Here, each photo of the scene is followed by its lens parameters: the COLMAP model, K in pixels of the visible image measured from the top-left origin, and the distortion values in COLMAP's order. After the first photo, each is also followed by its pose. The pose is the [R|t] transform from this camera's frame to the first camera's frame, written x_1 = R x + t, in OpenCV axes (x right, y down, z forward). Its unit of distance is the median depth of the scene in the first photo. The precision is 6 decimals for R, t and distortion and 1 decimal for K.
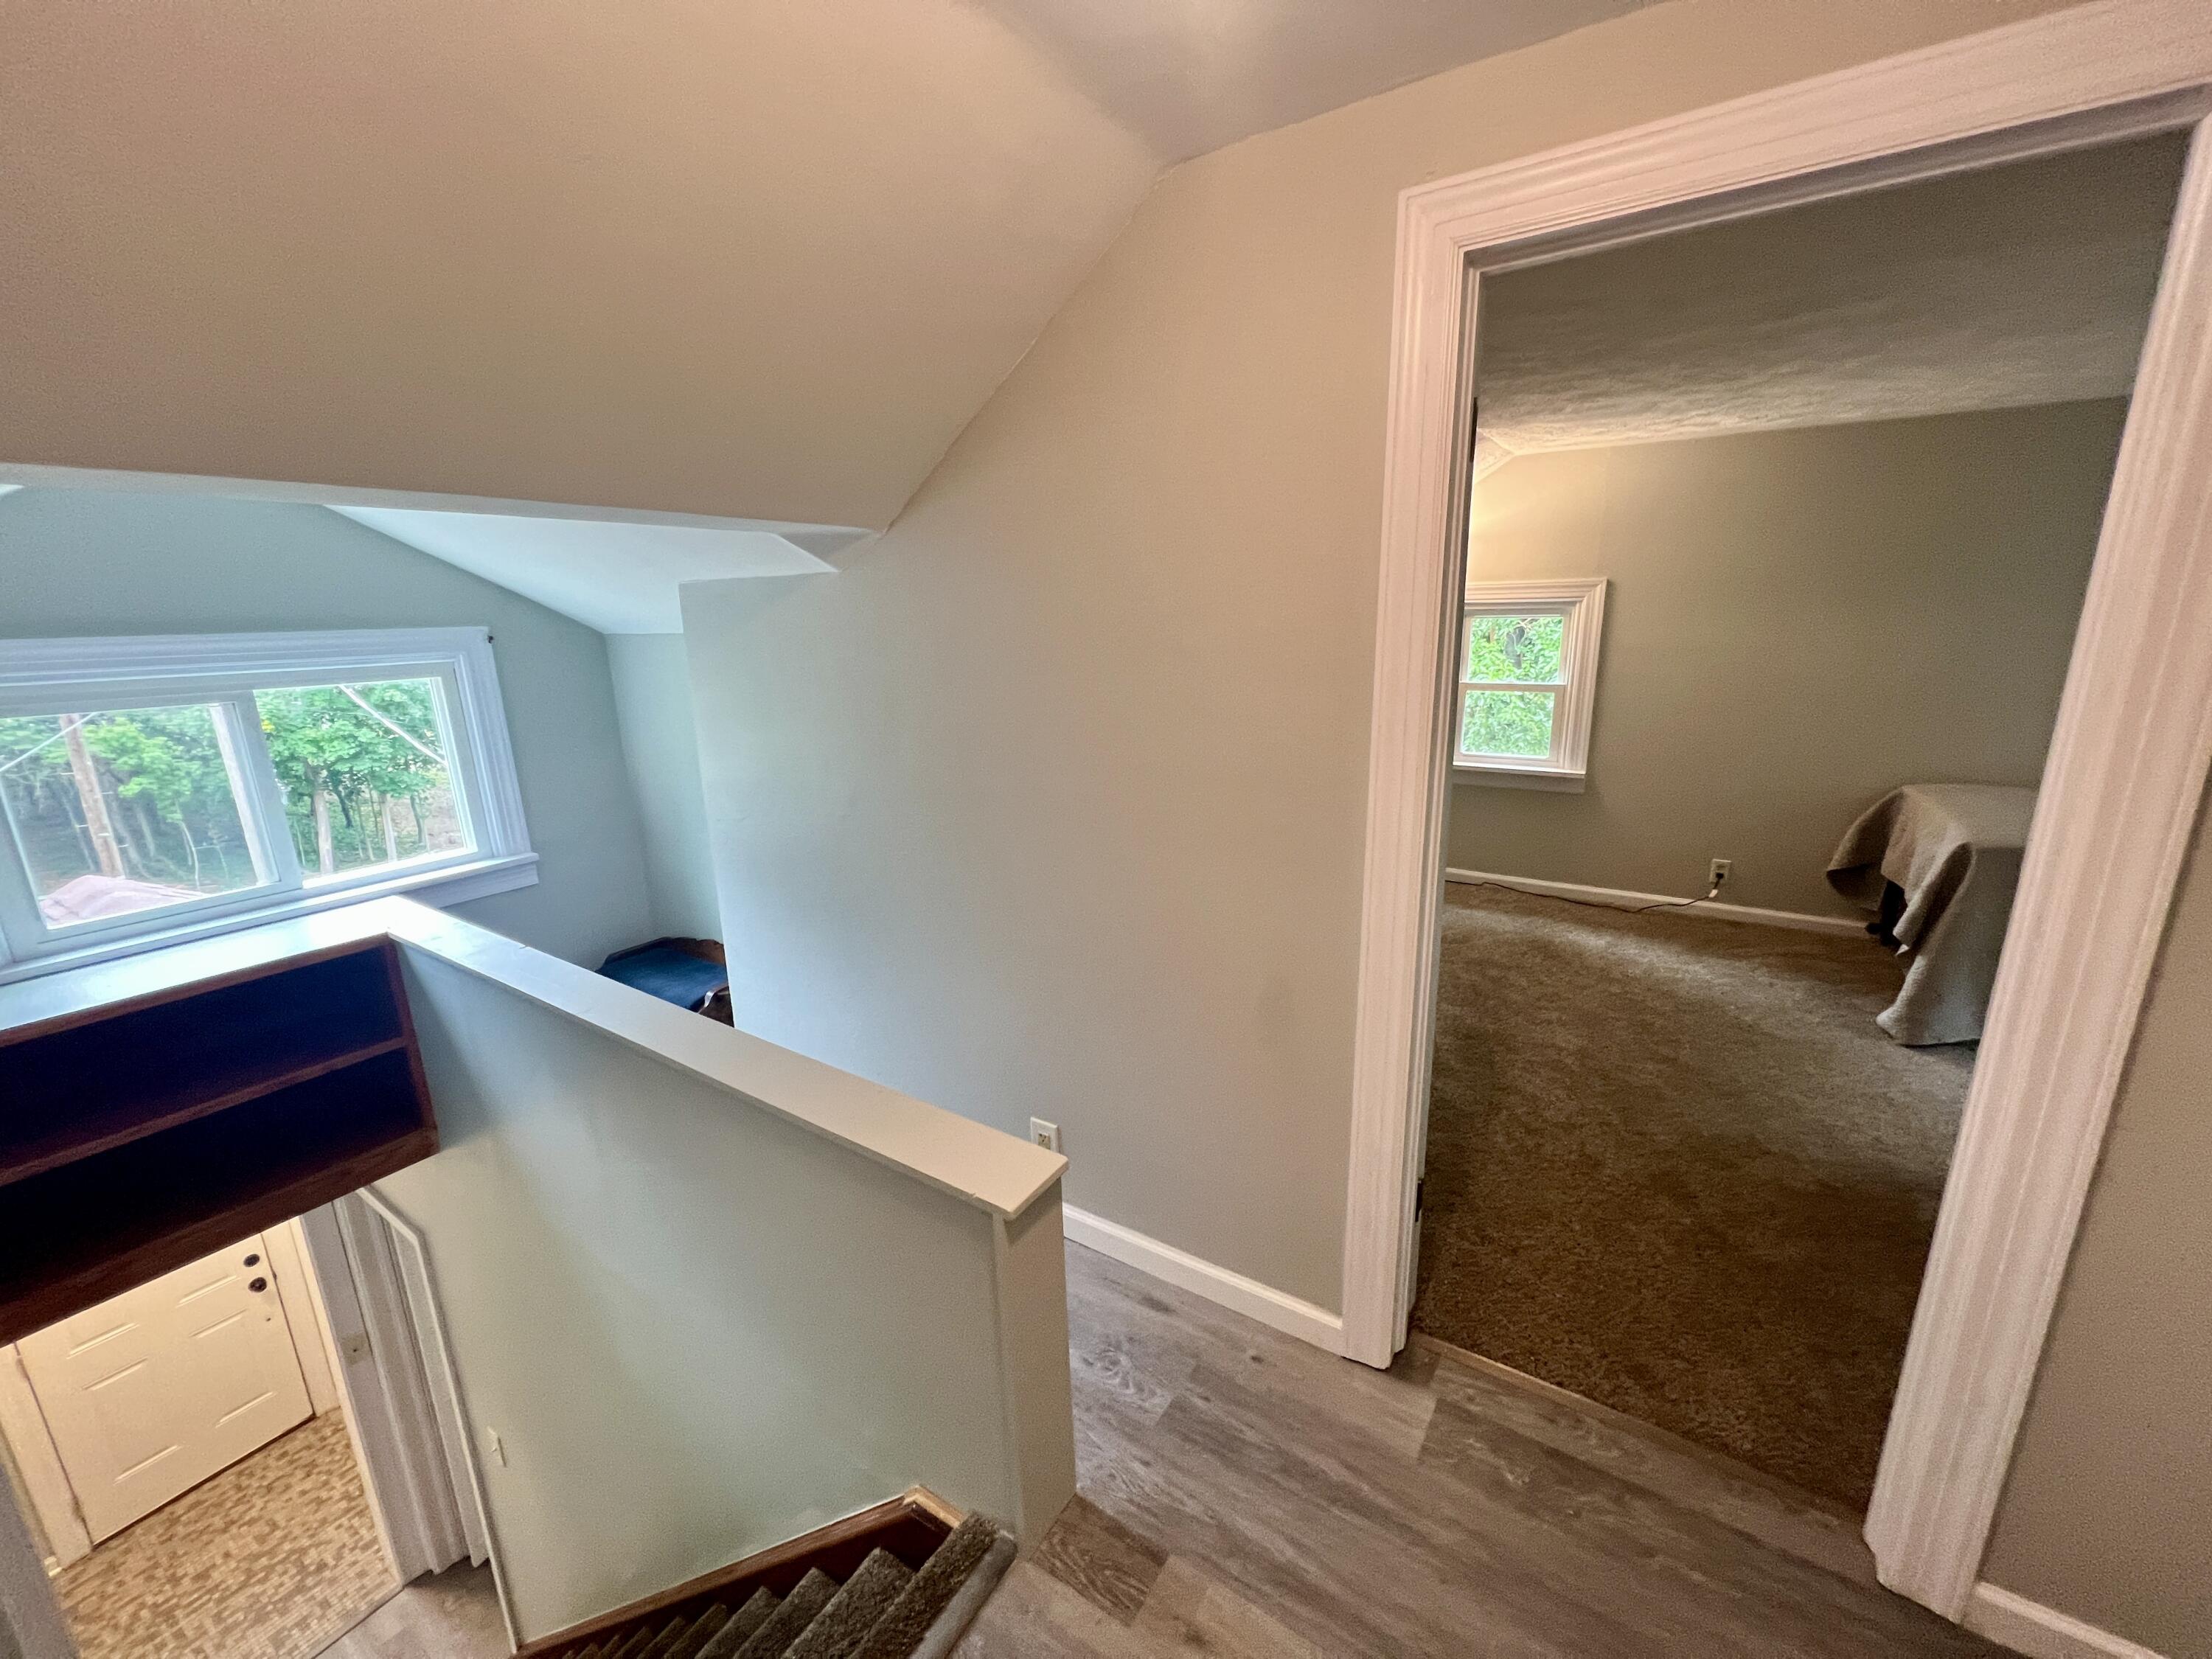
lens RADIAL K [[880.0, 0, 1100.2], [0, 880.0, 836.8], [0, 0, 1]] dist [-0.003386, 0.001061]
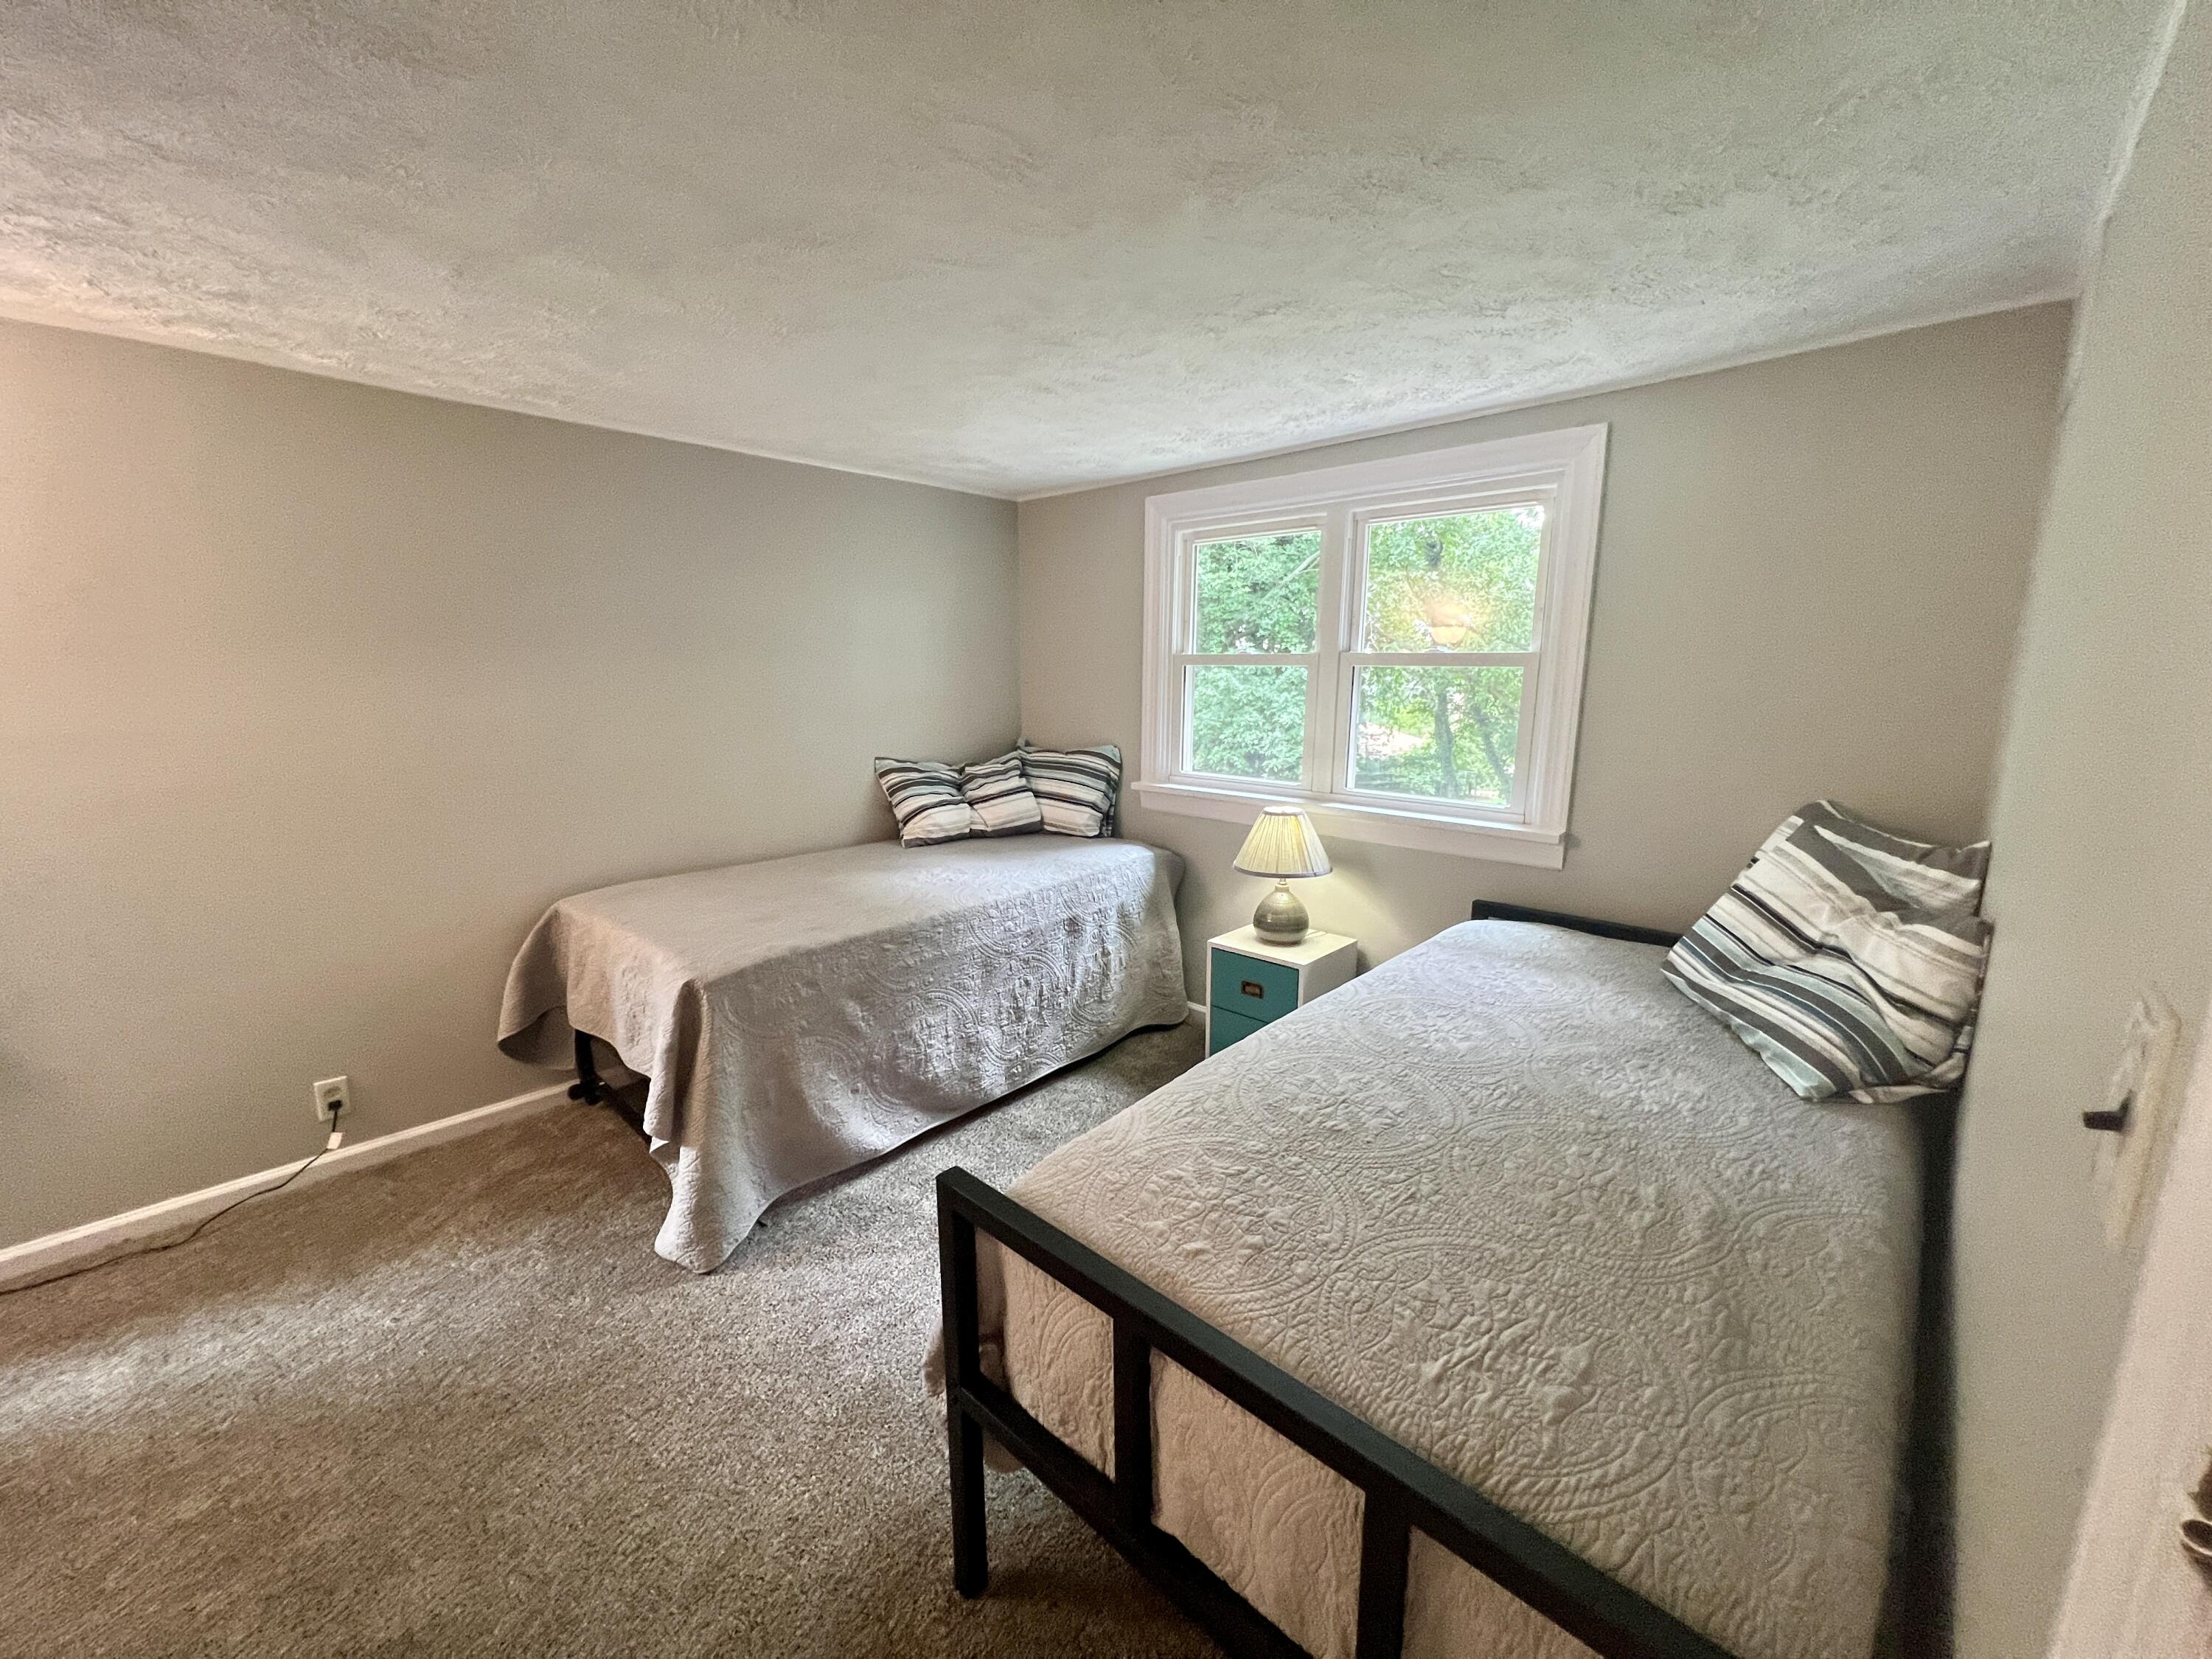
lens RADIAL K [[880.0, 0, 1106.8], [0, 880.0, 843.1], [0, 0, 1]] dist [-0.003386, 0.001061]
pose [[0.168550, -0.173639, 0.970278, 0.279997], [0.230951, 0.963918, 0.132381, -0.092910], [-0.958255, 0.201773, 0.202571, 0.388507]]
